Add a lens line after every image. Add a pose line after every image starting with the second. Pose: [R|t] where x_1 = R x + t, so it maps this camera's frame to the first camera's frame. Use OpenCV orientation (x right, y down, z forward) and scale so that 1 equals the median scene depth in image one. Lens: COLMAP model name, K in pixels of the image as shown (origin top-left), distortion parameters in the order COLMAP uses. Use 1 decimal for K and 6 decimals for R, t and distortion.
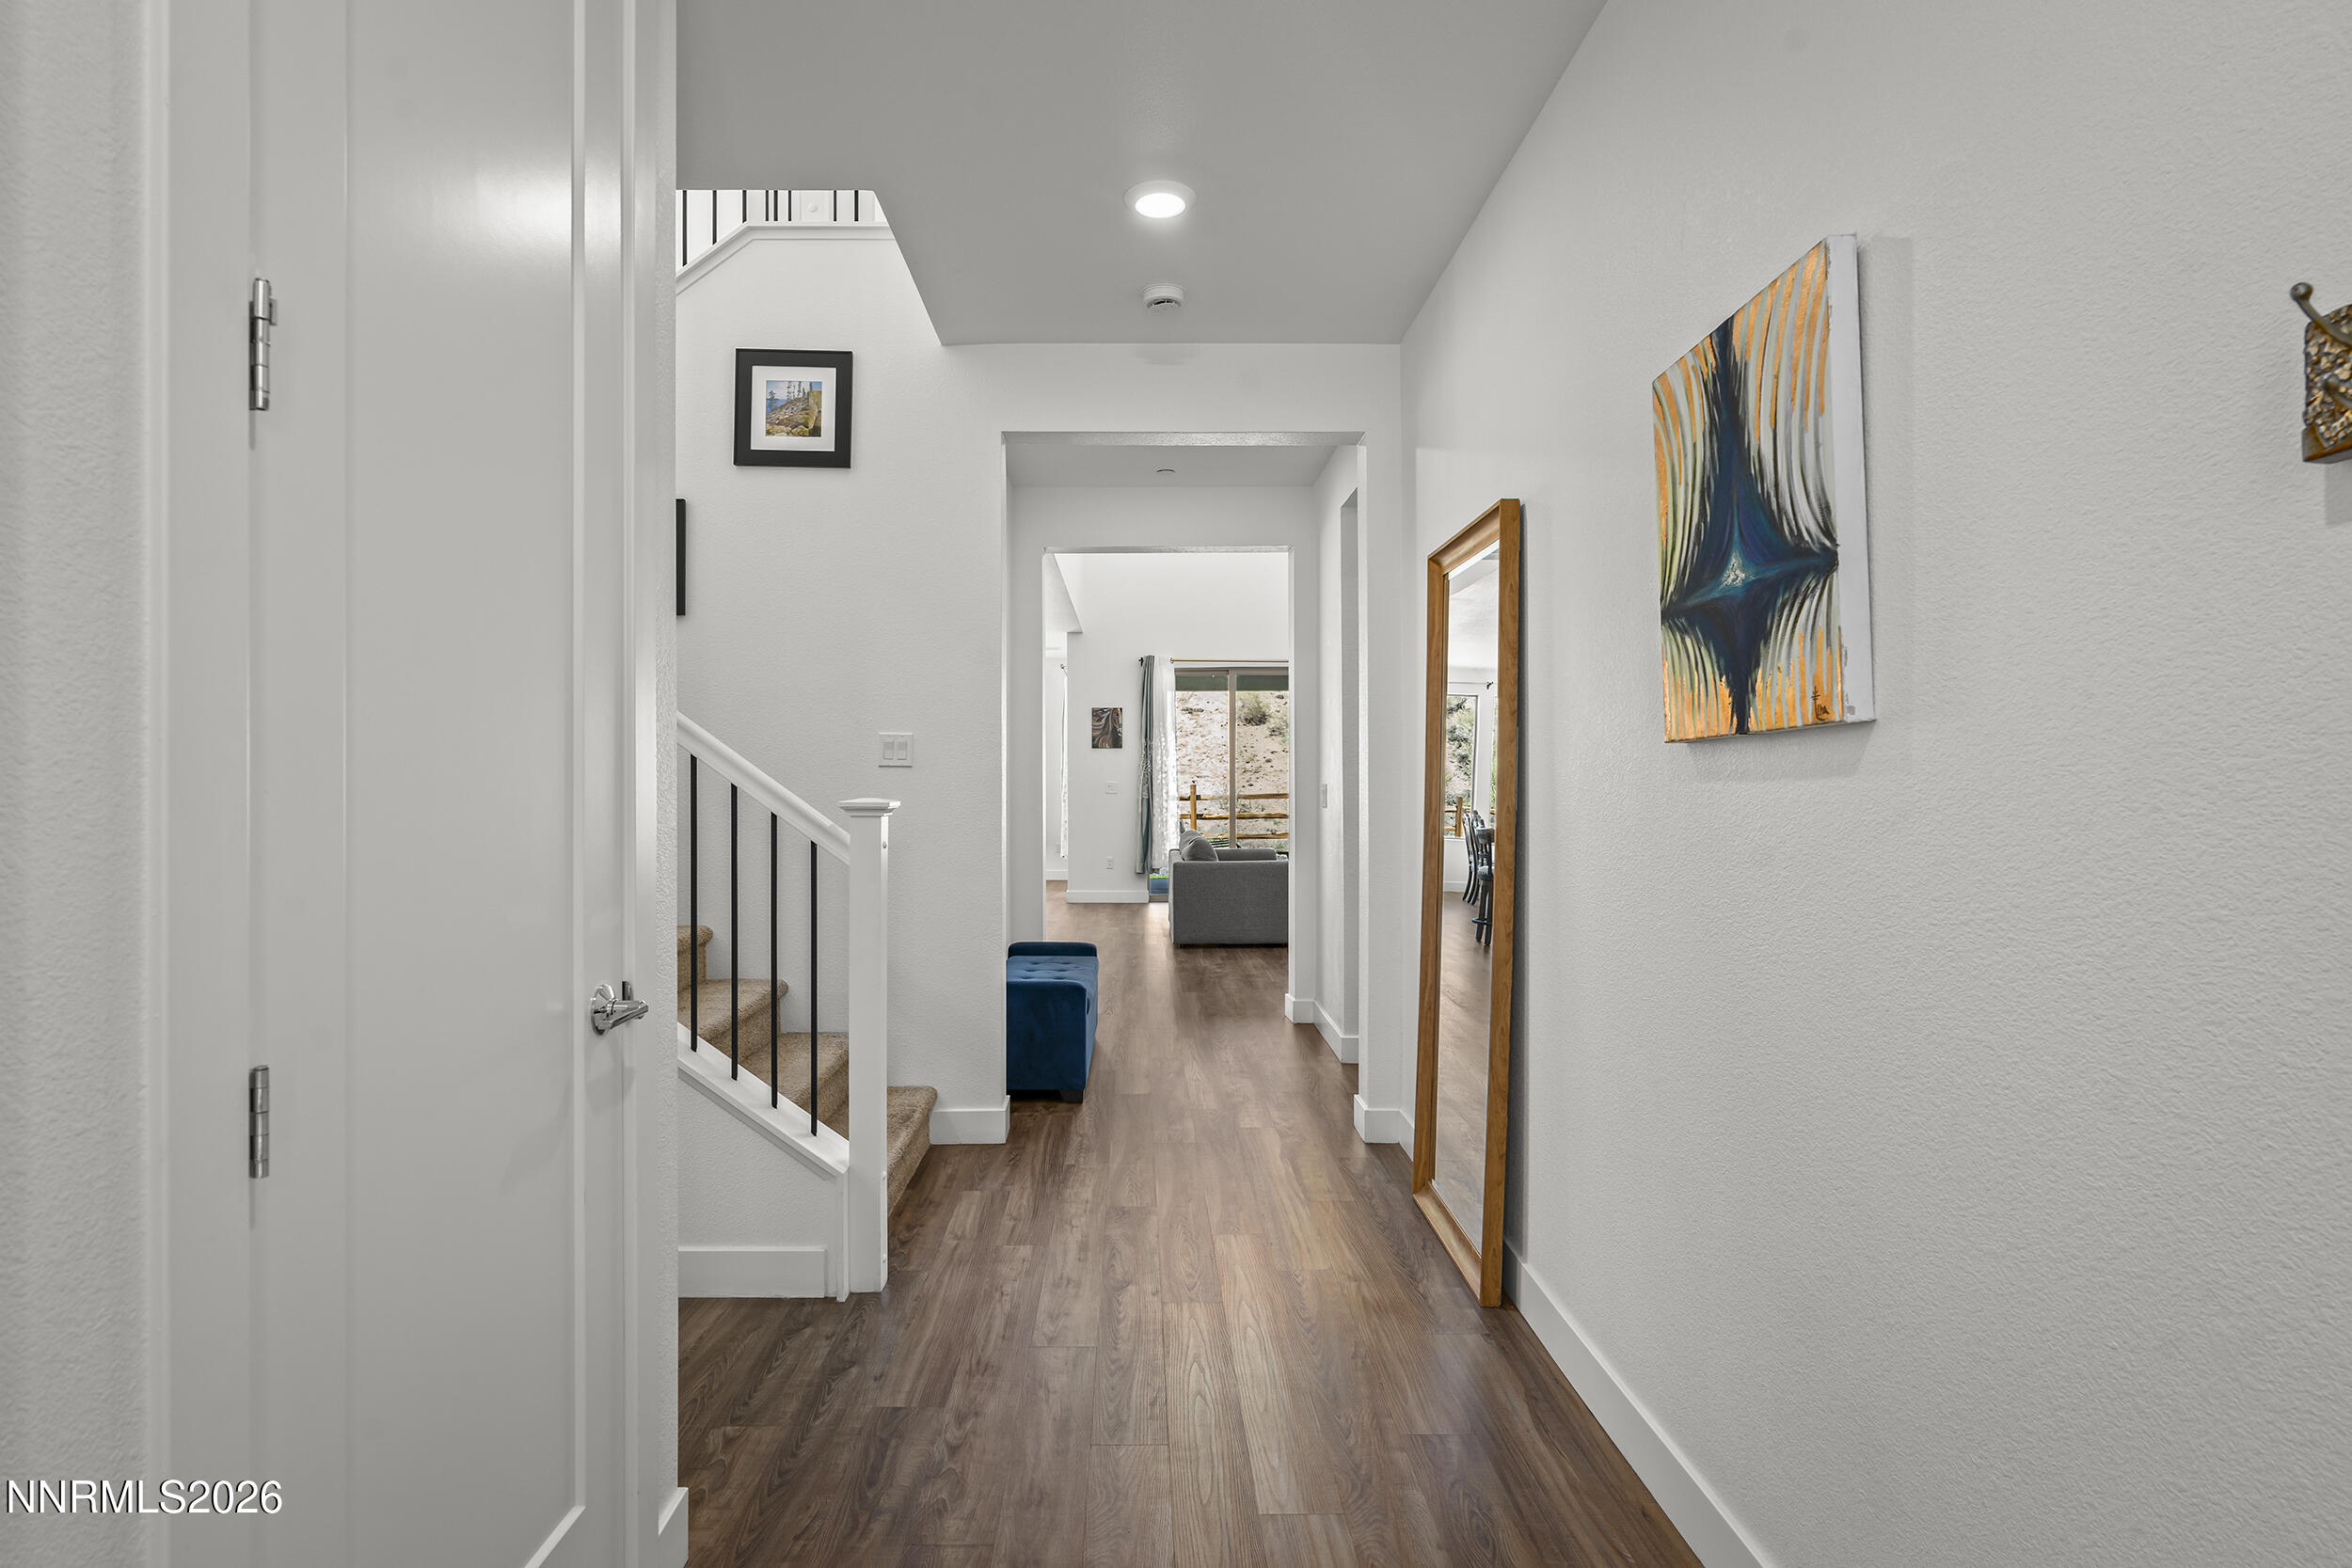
lens RADIAL K [[1205.0, 0, 1176.0], [0, 1205.0, 784.0], [0, 0, 1]] dist [0.000062, -0.000001]
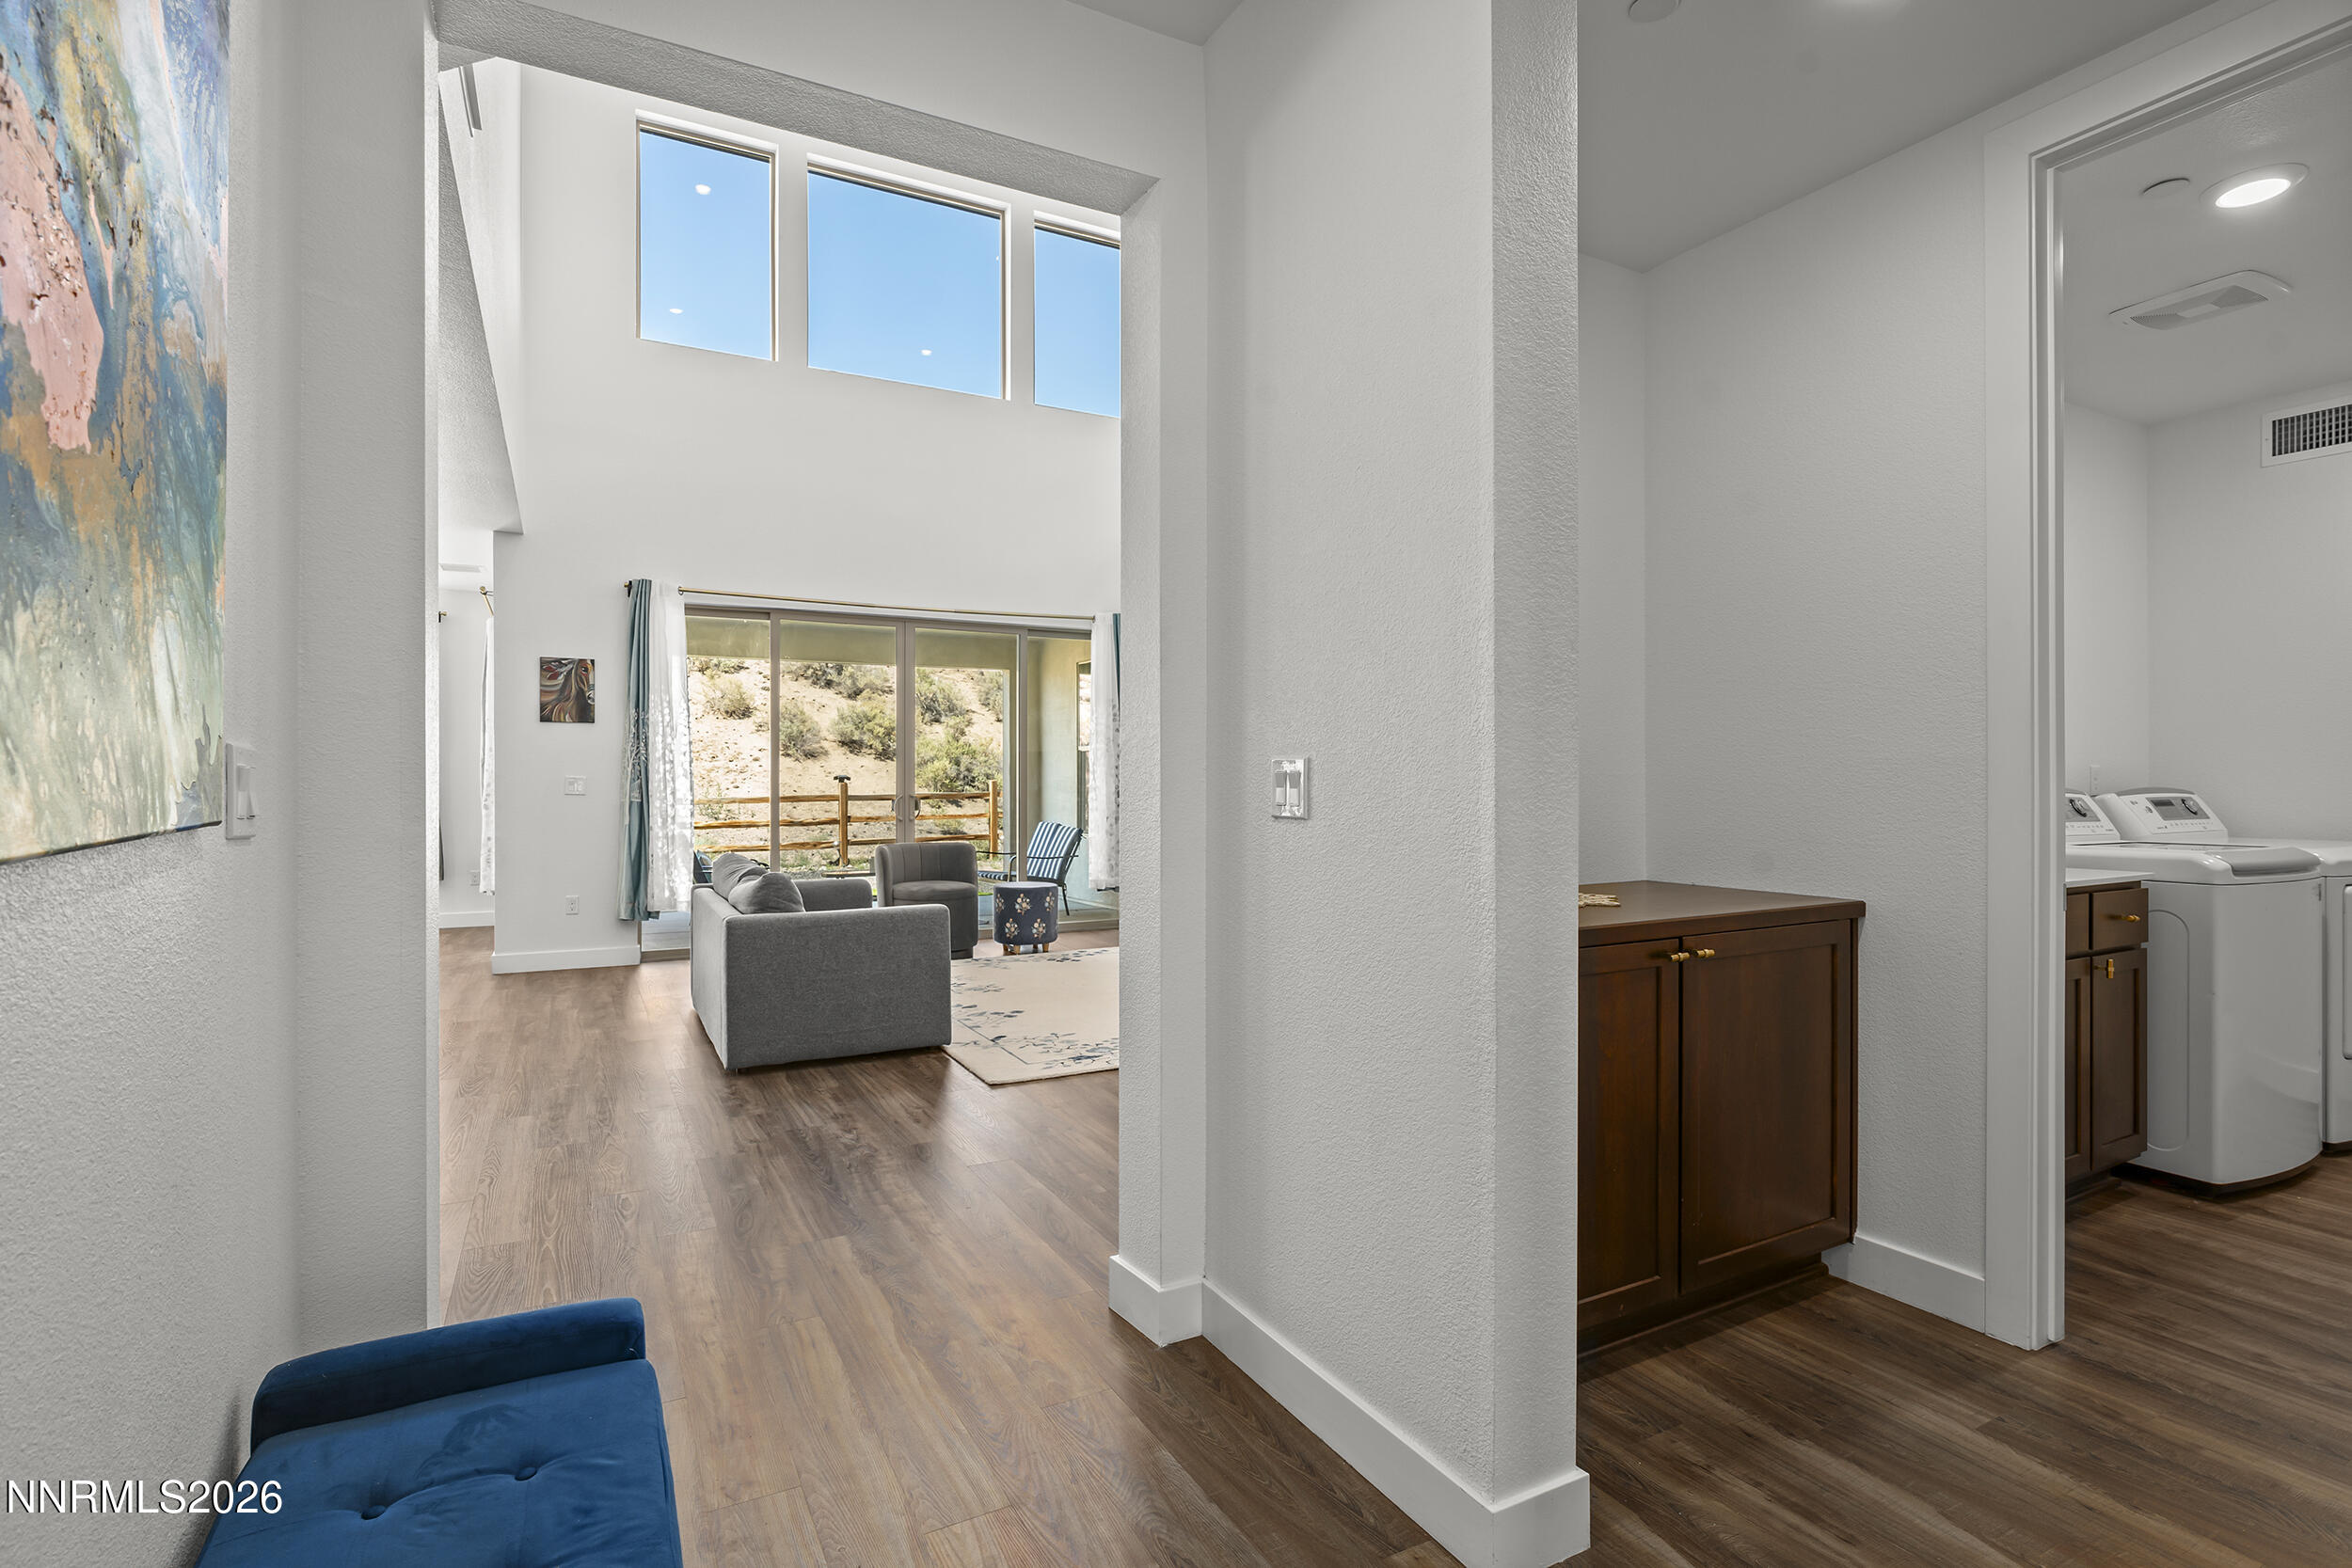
lens RADIAL K [[1123.3, 0, 1174.3], [0, 1123.3, 791.4], [0, 0, 1]] dist [-0.001616, -0.000319]
pose [[0.895840, -0.001337, 0.444375, -0.034093], [0.000188, 0.999997, 0.002629, 0.004694], [-0.444377, -0.002271, 0.895837, 0.336179]]
